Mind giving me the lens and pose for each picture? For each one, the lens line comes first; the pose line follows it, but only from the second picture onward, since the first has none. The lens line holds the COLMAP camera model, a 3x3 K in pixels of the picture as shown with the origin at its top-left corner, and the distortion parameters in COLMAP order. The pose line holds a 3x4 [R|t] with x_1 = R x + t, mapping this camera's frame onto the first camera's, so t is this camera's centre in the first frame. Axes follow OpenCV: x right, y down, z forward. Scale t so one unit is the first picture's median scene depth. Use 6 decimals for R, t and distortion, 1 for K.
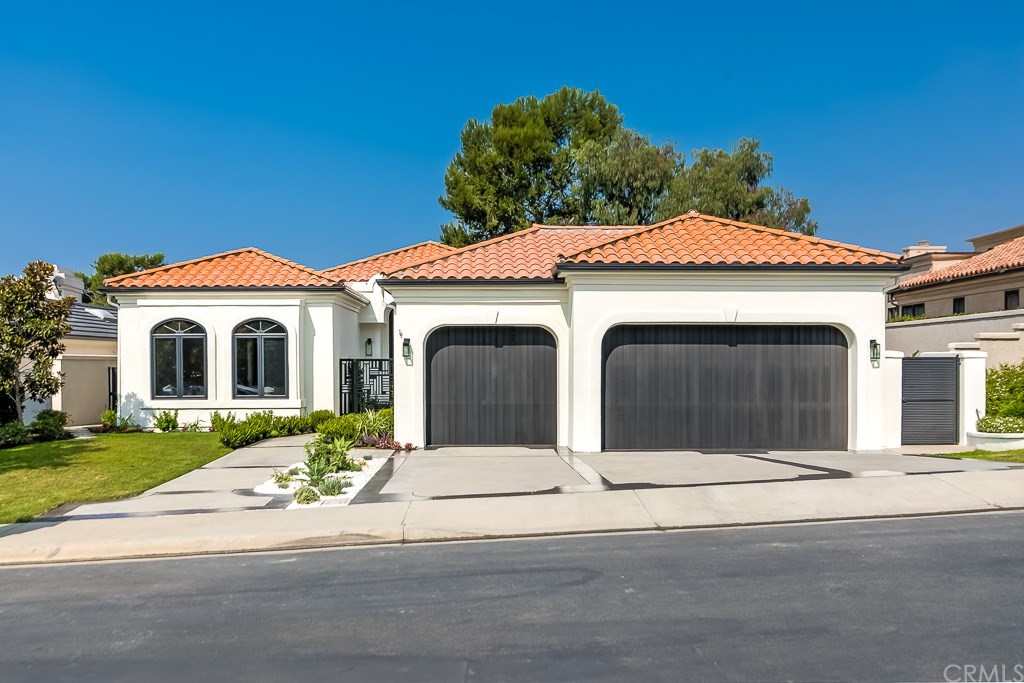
lens RADIAL K [[916.5, 0, 518.4], [0, 916.5, 366.3], [0, 0, 1]] dist [0.001246, 0.006739]
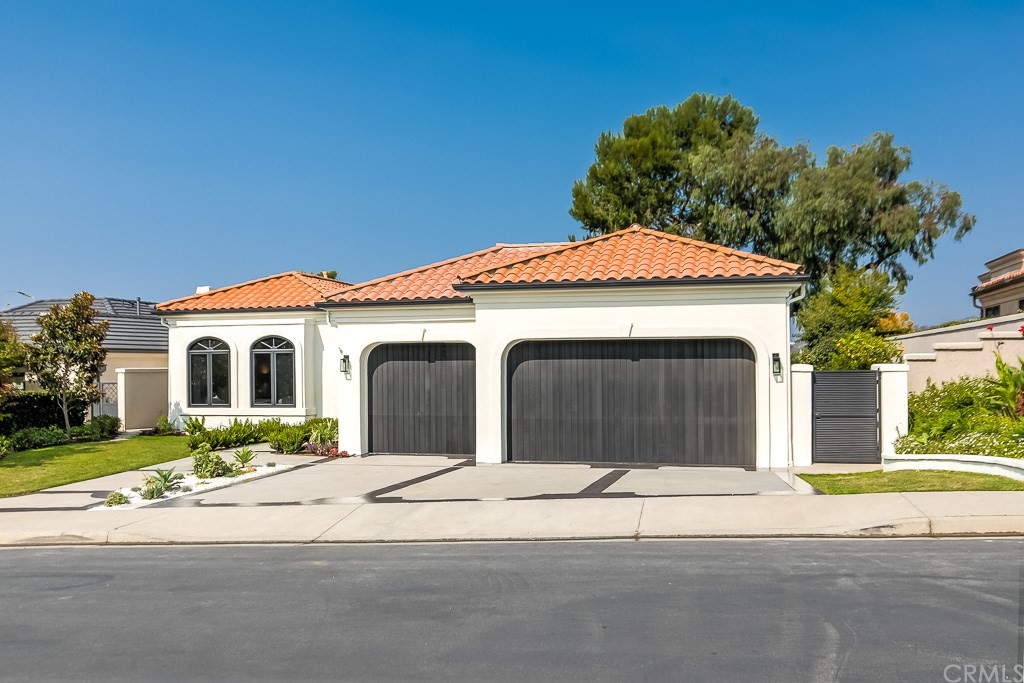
lens RADIAL K [[890.4, 0, 522.8], [0, 890.4, 366.0], [0, 0, 1]] dist [-0.002667, 0.006980]
pose [[0.967418, -0.004765, -0.253139, 0.344823], [0.004652, 0.999989, -0.001045, -0.015077], [0.253141, -0.000167, 0.967429, 0.021056]]
